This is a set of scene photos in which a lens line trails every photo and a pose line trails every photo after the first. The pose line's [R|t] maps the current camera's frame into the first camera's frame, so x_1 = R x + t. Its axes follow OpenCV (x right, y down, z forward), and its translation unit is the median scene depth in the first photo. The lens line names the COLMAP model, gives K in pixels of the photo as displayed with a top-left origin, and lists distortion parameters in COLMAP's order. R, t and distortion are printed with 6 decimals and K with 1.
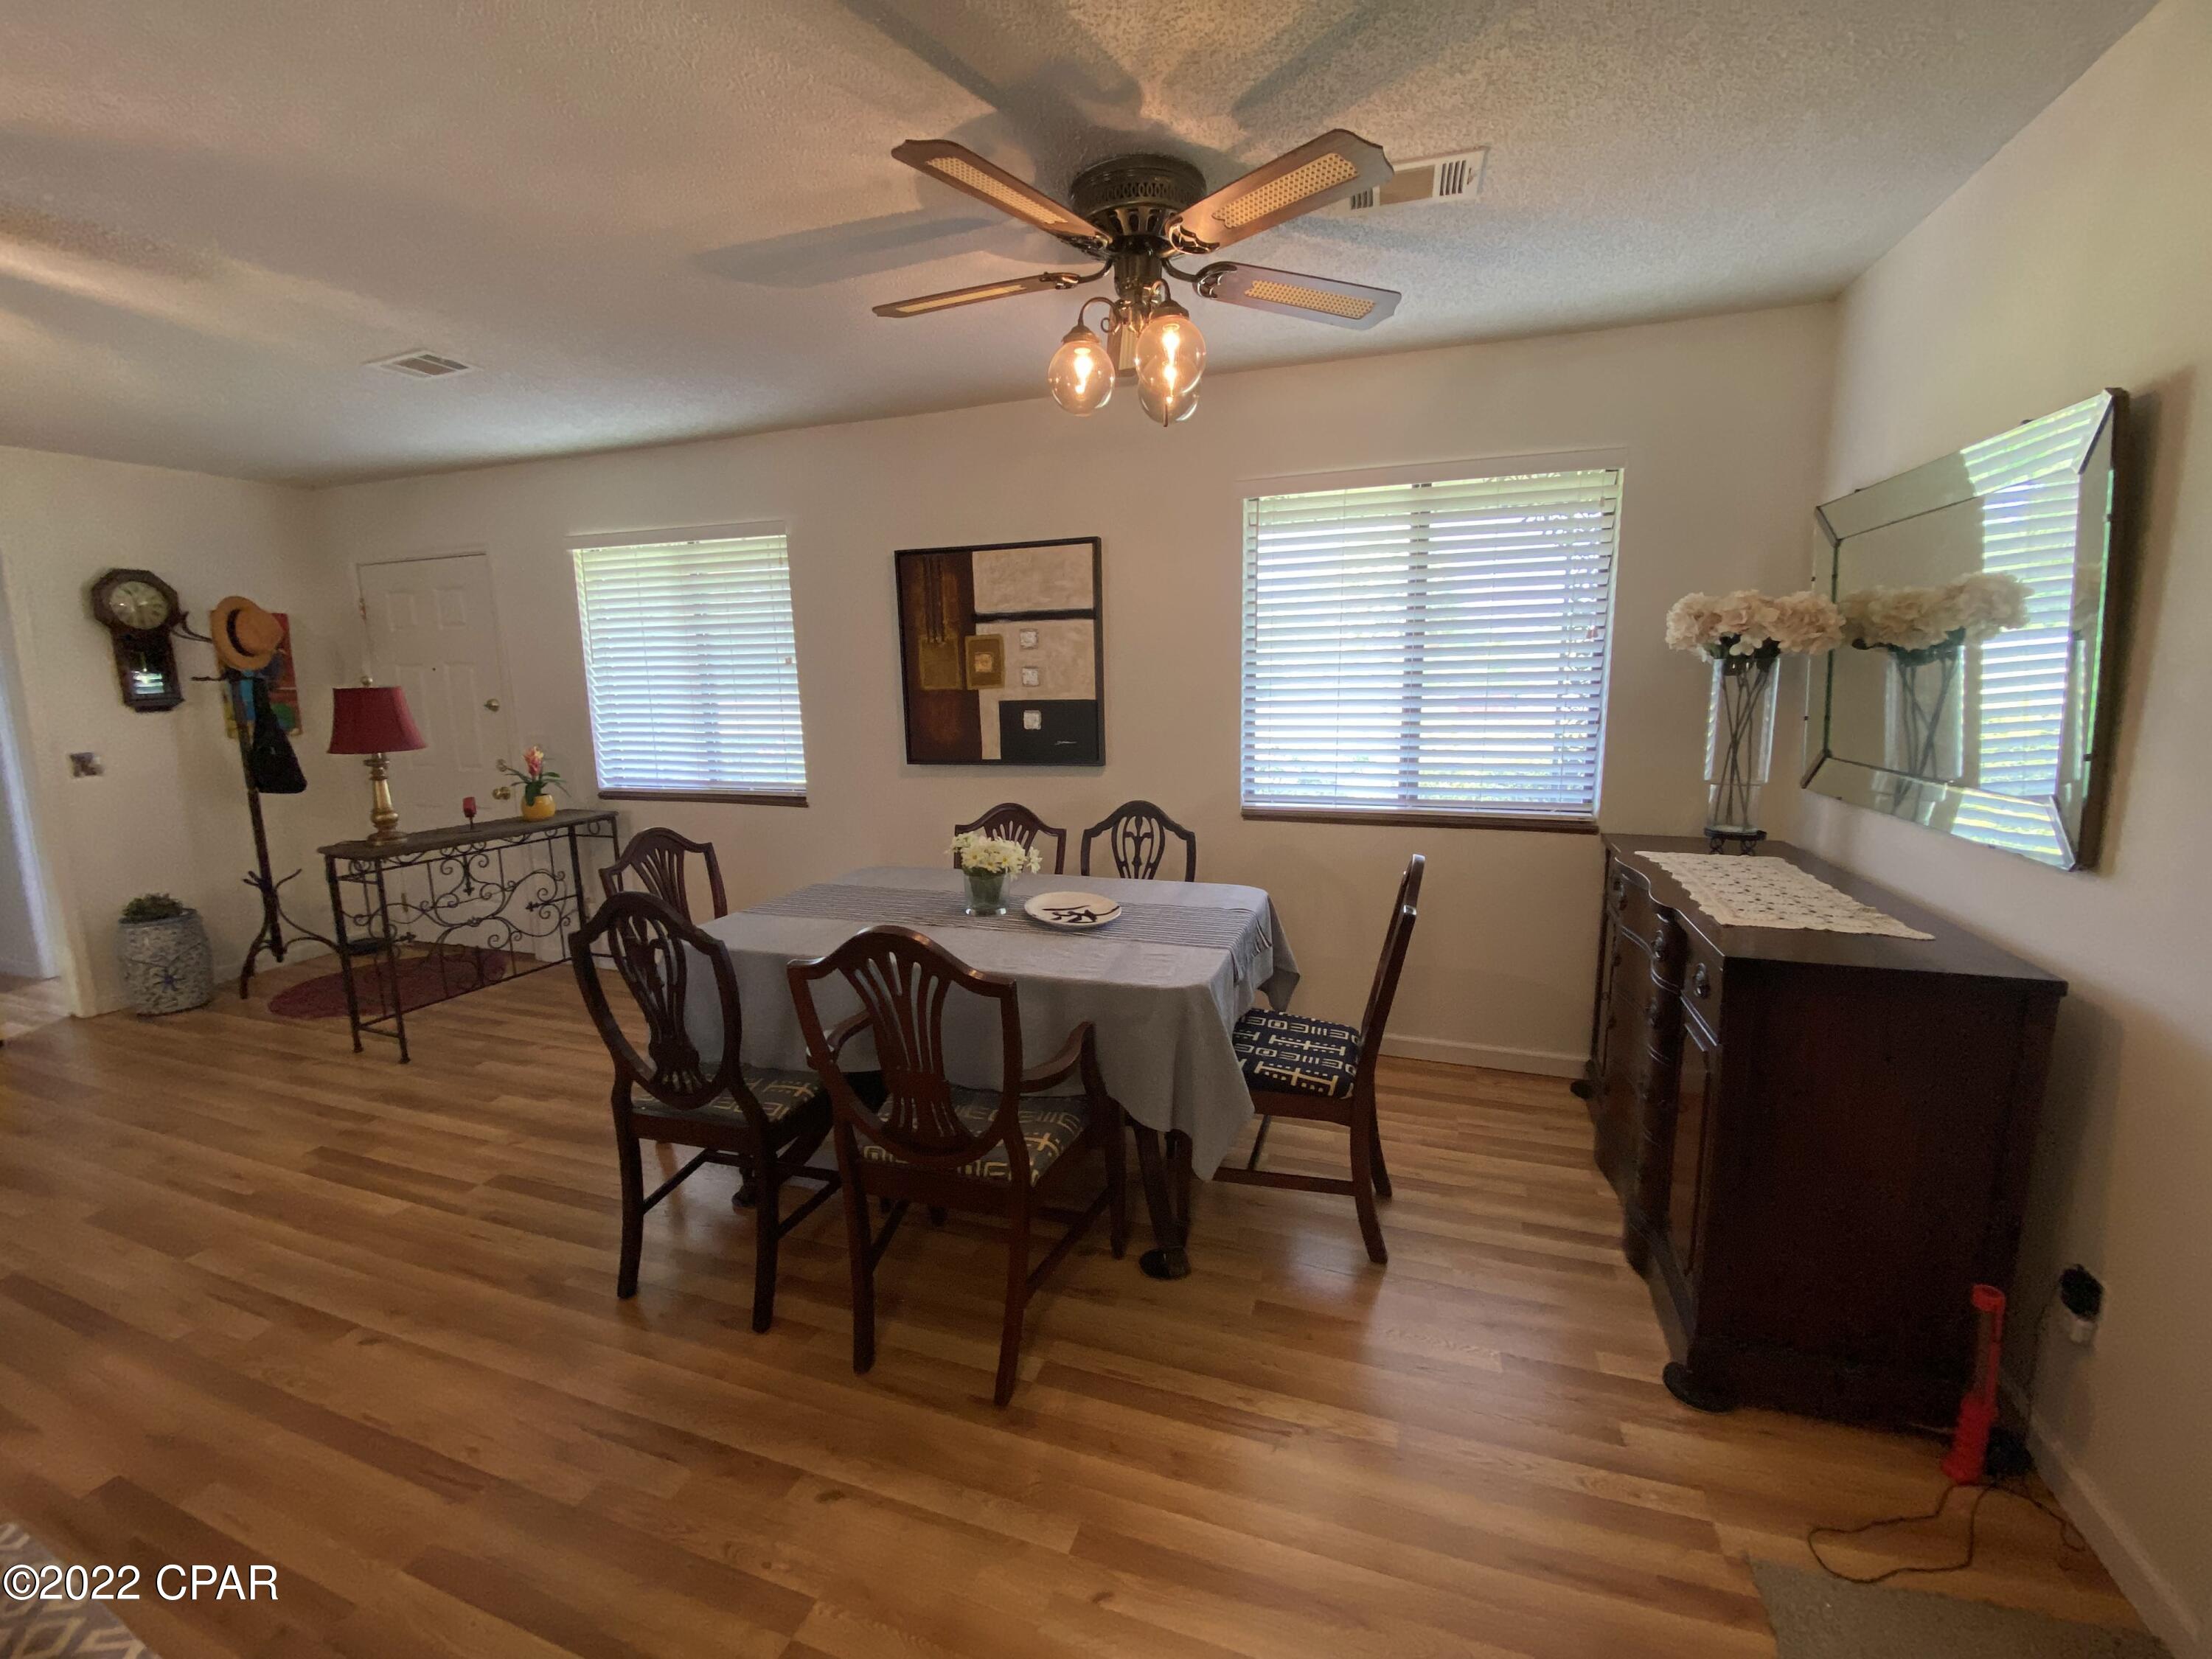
lens RADIAL K [[895.9, 0, 1104.3], [0, 895.9, 824.0], [0, 0, 1]] dist [-0.000380, -0.000045]
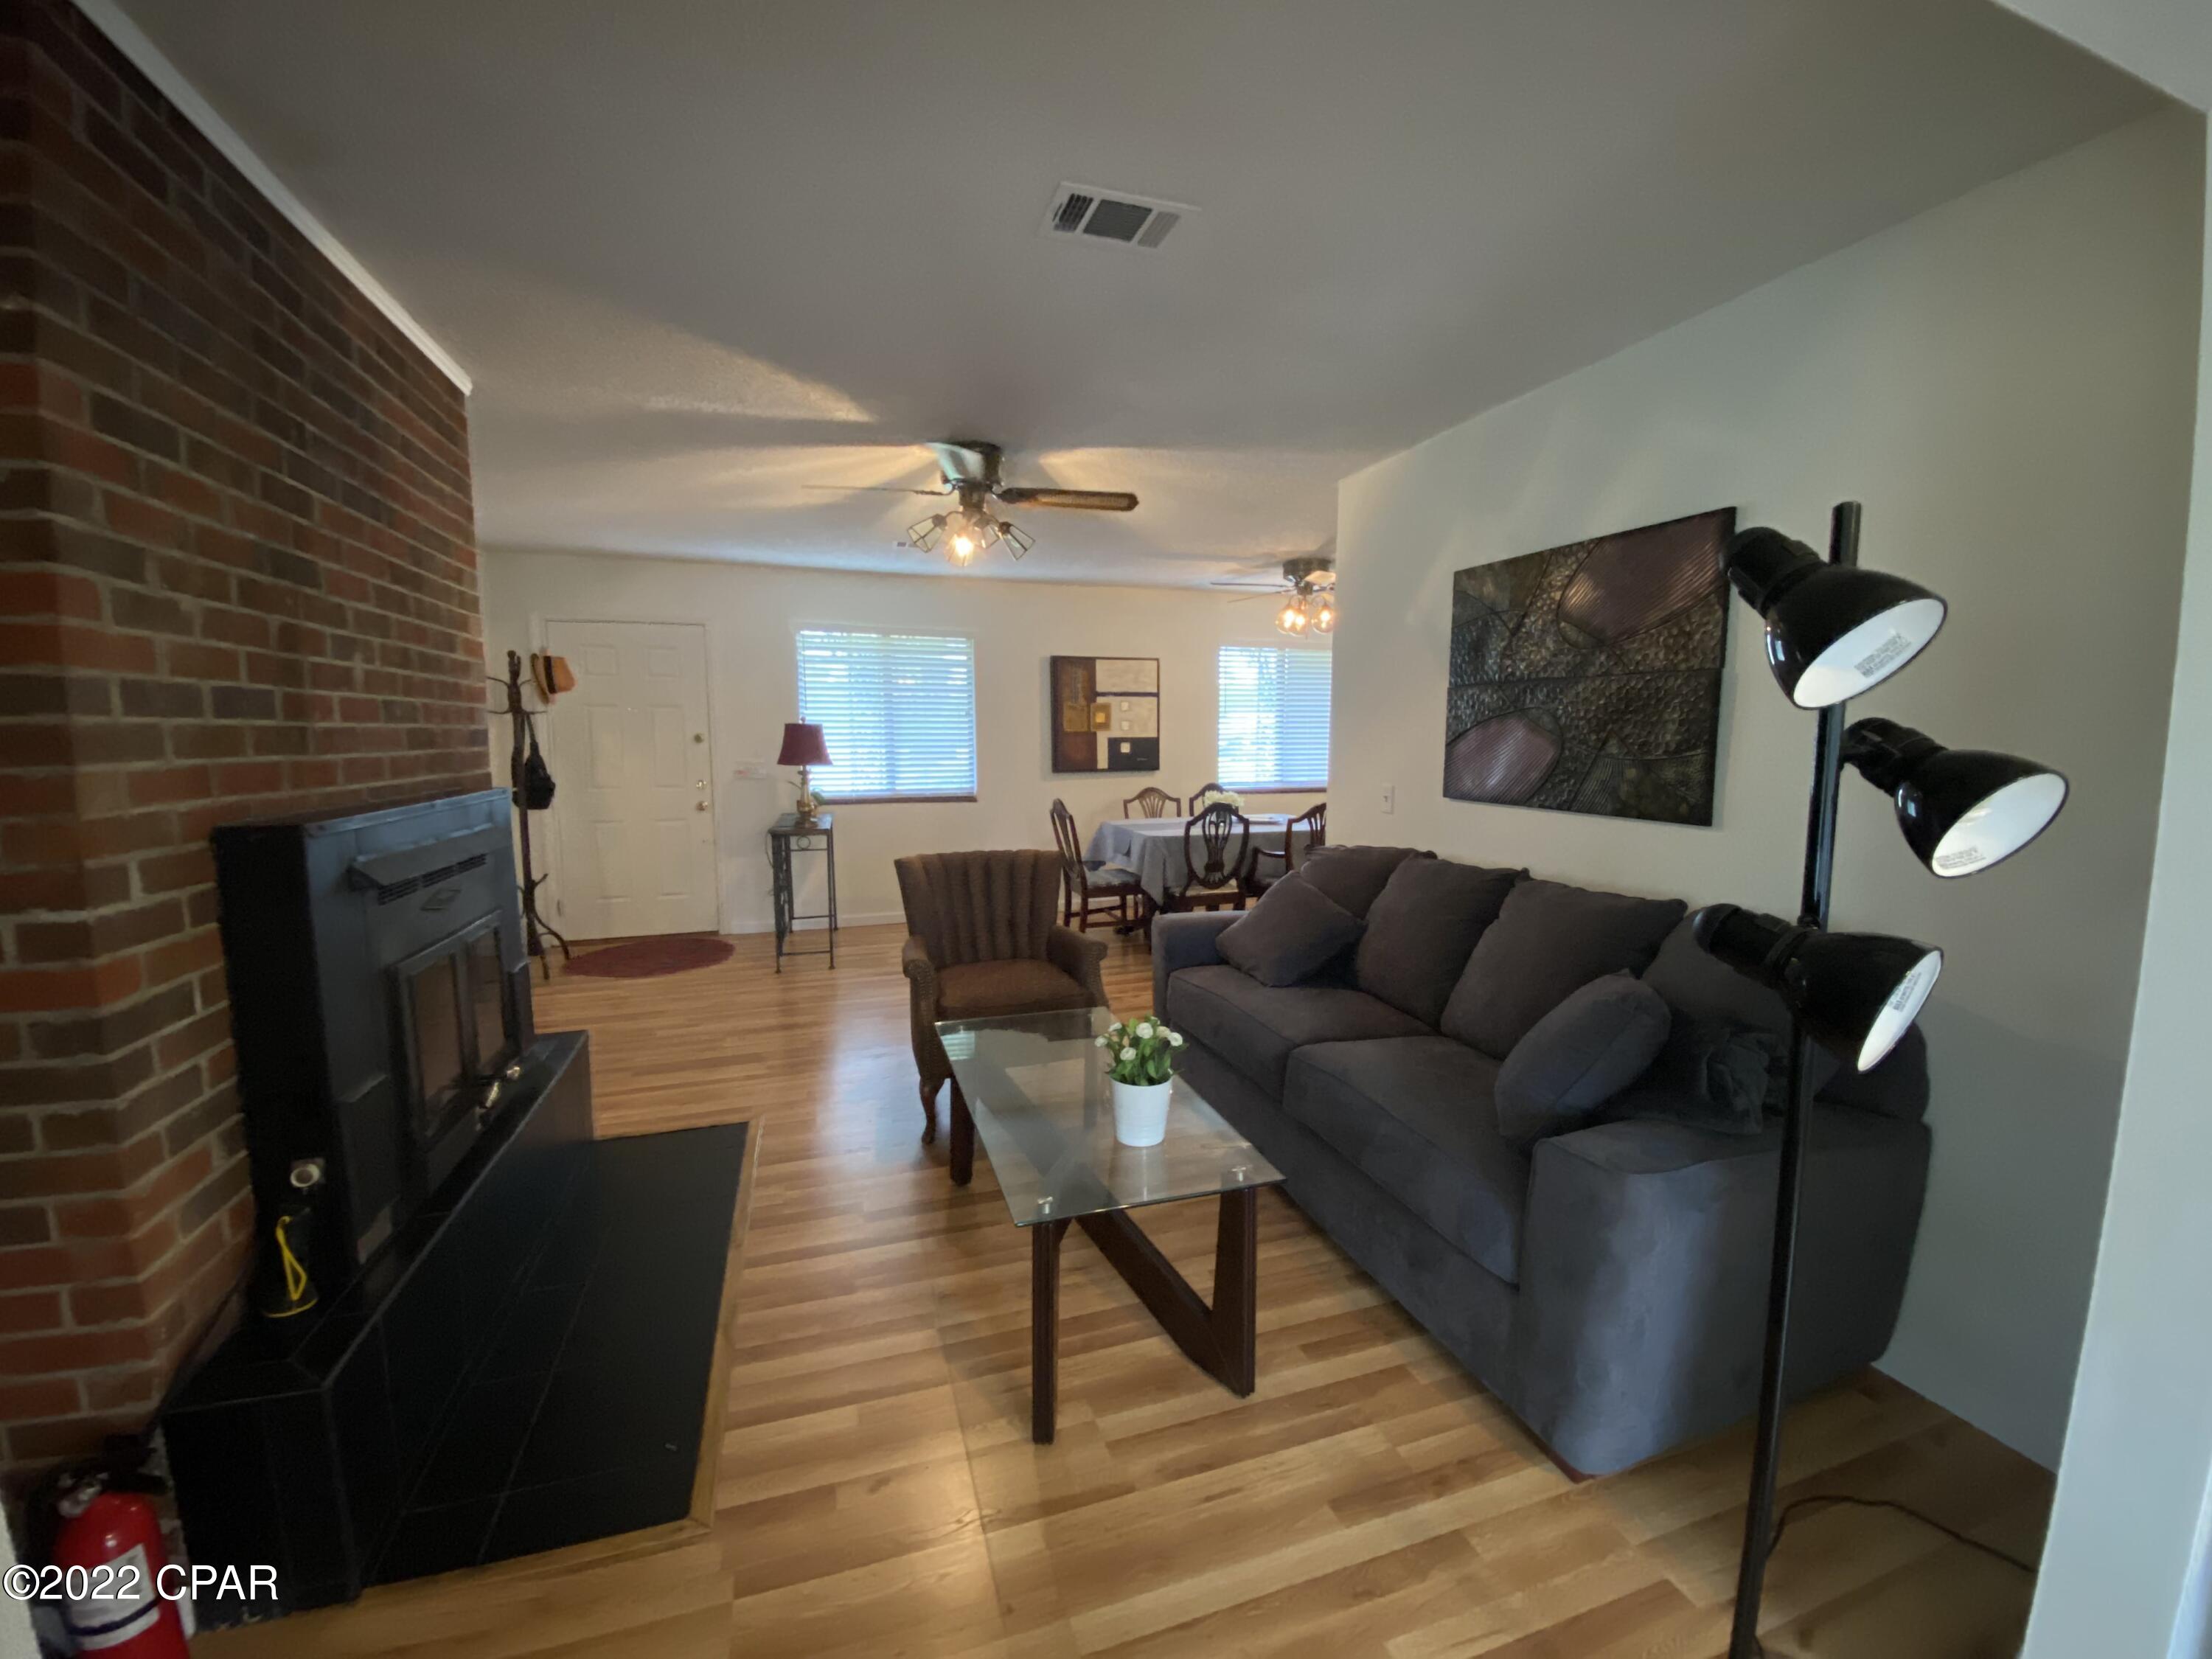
lens RADIAL K [[895.9, 0, 1108.0], [0, 895.9, 835.1], [0, 0, 1]] dist [-0.000380, -0.000045]
pose [[0.791488, -0.054396, 0.608759, -1.292050], [0.083874, 0.996275, -0.020026, 0.106127], [-0.605402, 0.066909, 0.793103, -0.490962]]
